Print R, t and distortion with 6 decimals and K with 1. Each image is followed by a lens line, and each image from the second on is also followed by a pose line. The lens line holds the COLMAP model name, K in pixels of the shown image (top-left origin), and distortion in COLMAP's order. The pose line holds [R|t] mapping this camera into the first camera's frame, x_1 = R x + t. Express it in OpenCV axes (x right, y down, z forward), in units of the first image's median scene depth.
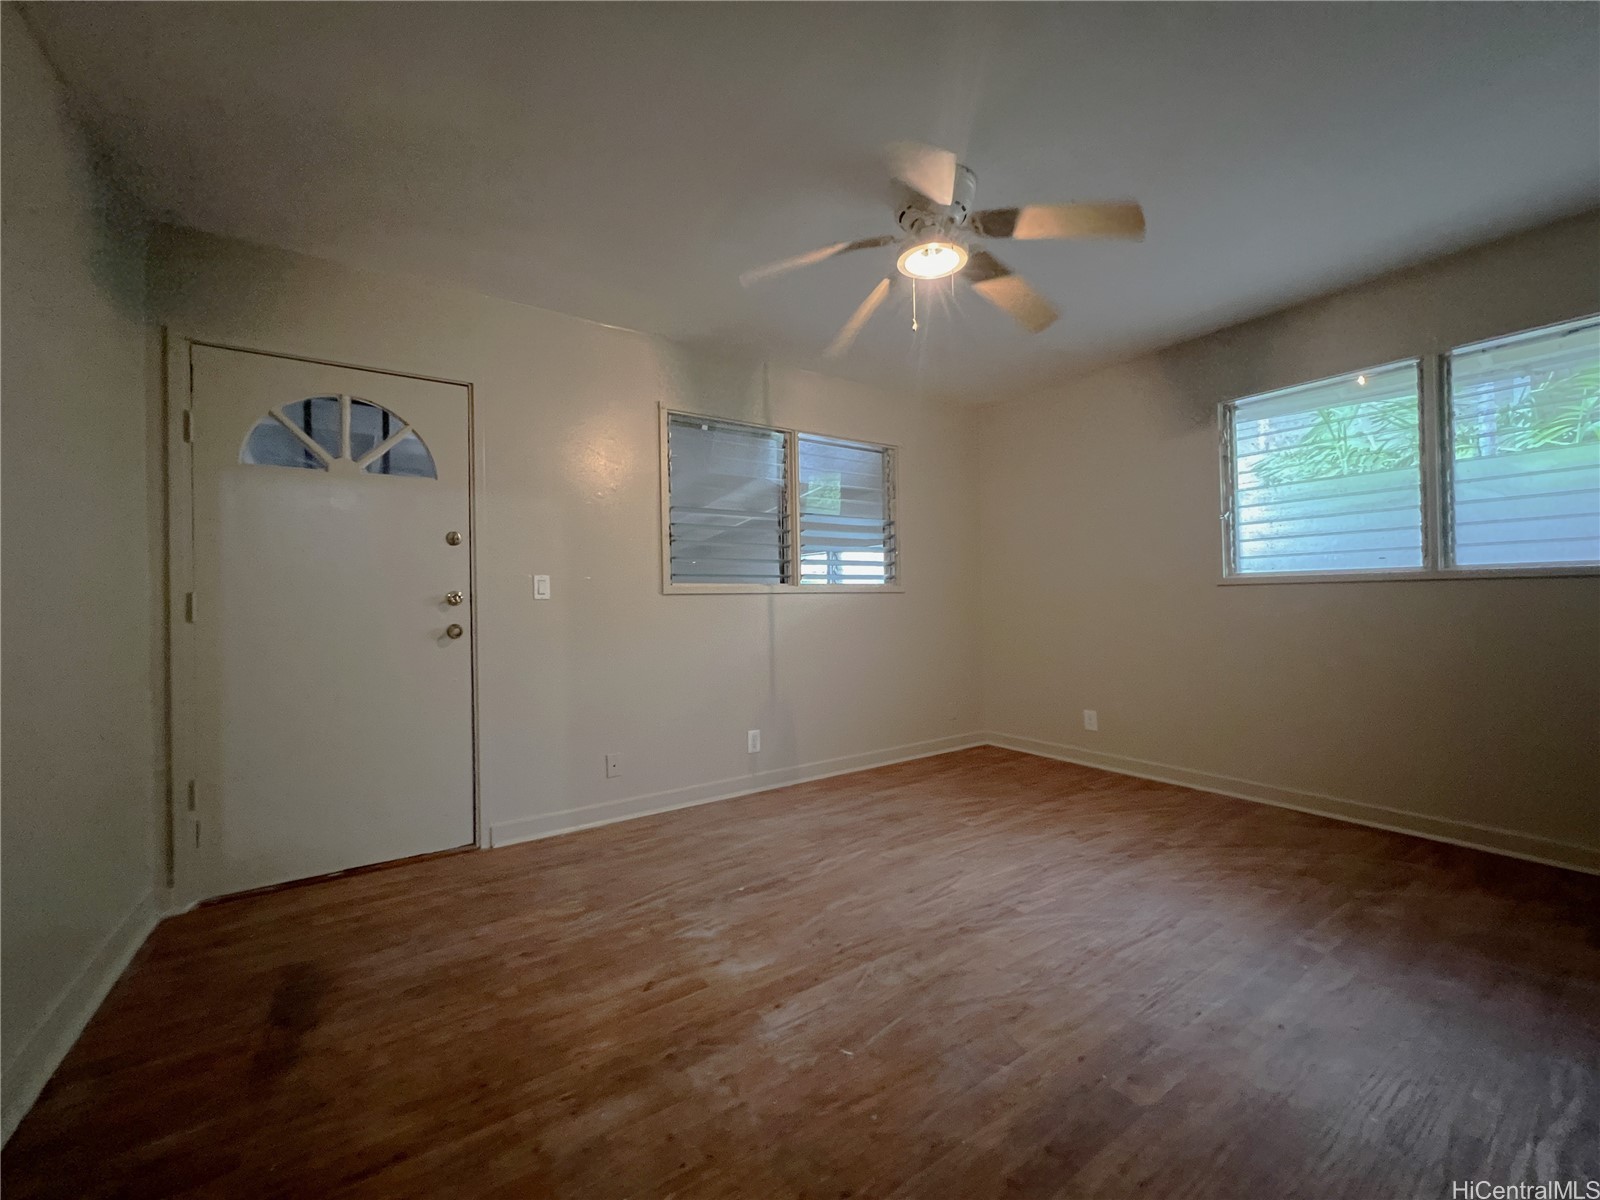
lens RADIAL K [[643.2, 0, 795.7], [0, 643.2, 596.5], [0, 0, 1]] dist [-0.001900, 0.000577]
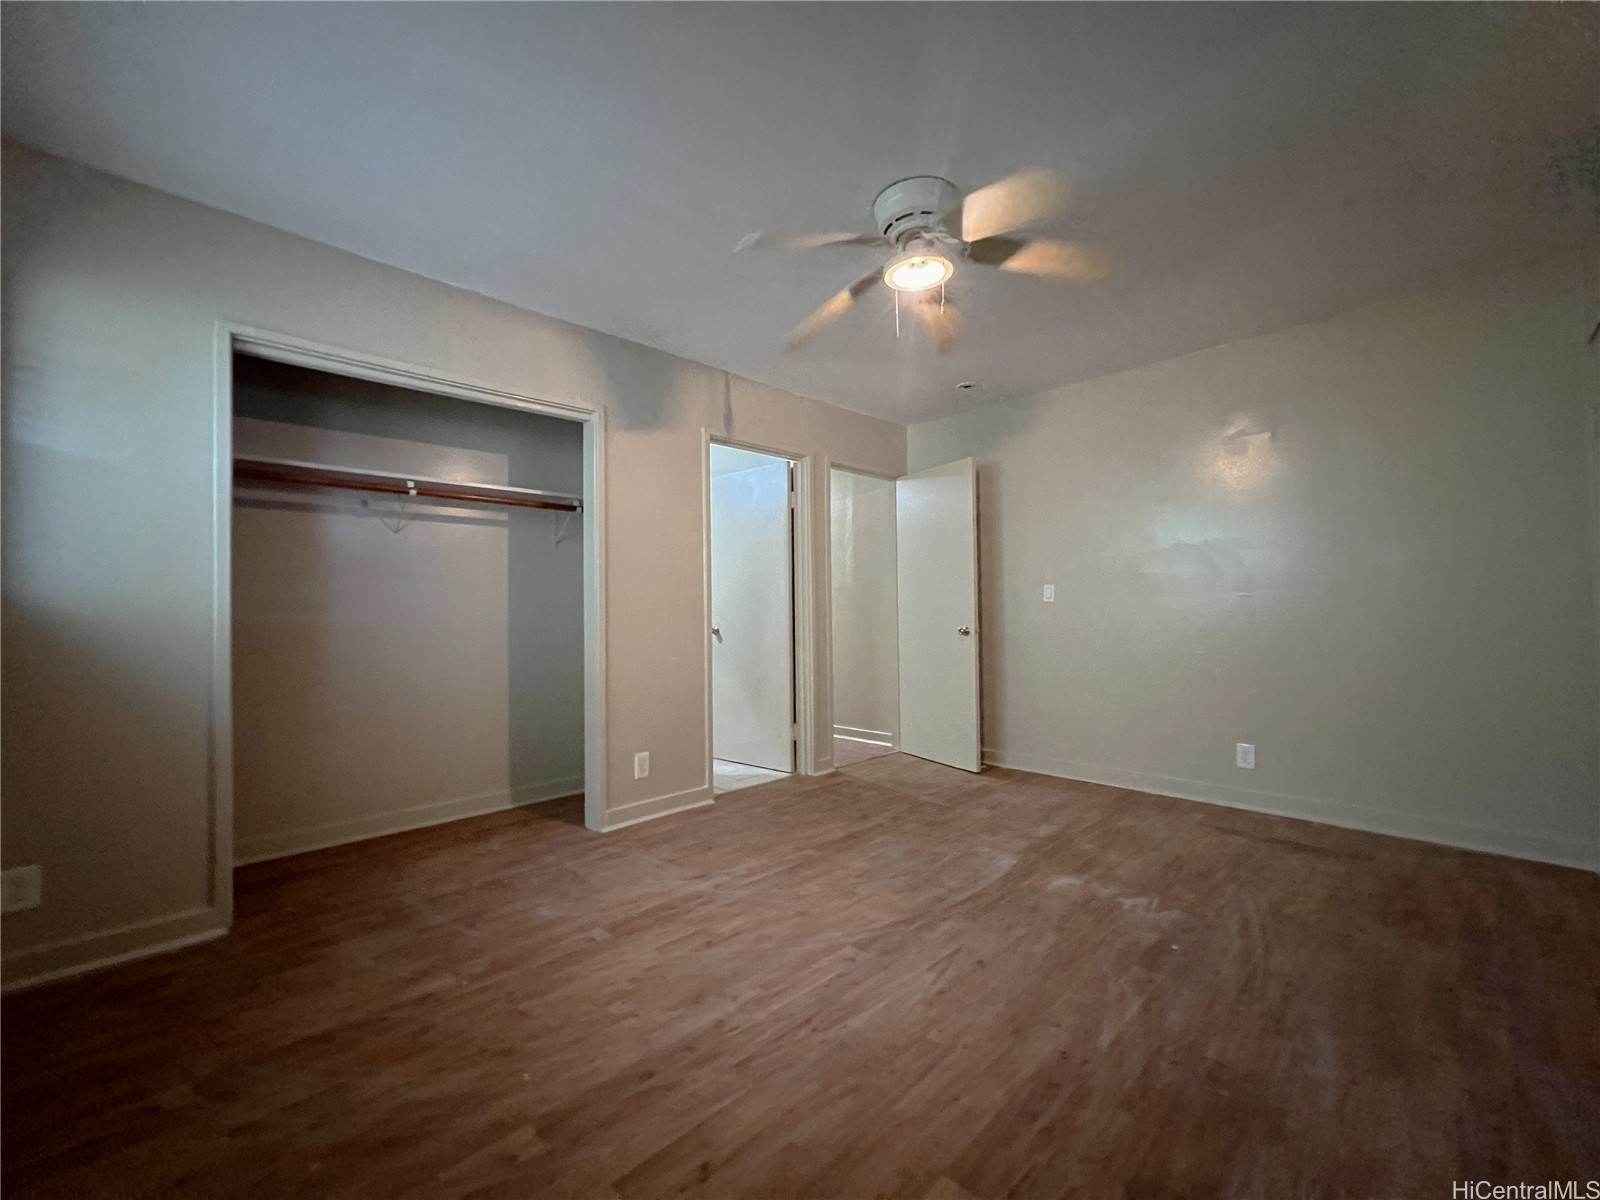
lens RADIAL K [[642.1, 0, 800.0], [0, 642.1, 600.0], [0, 0, 1]] dist [0.013595, -0.000063]
pose [[-0.983381, 0.025560, -0.179745, 0.557446], [0.030285, 0.999263, -0.023588, 0.011615], [0.179010, -0.028640, -0.983430, 1.836675]]
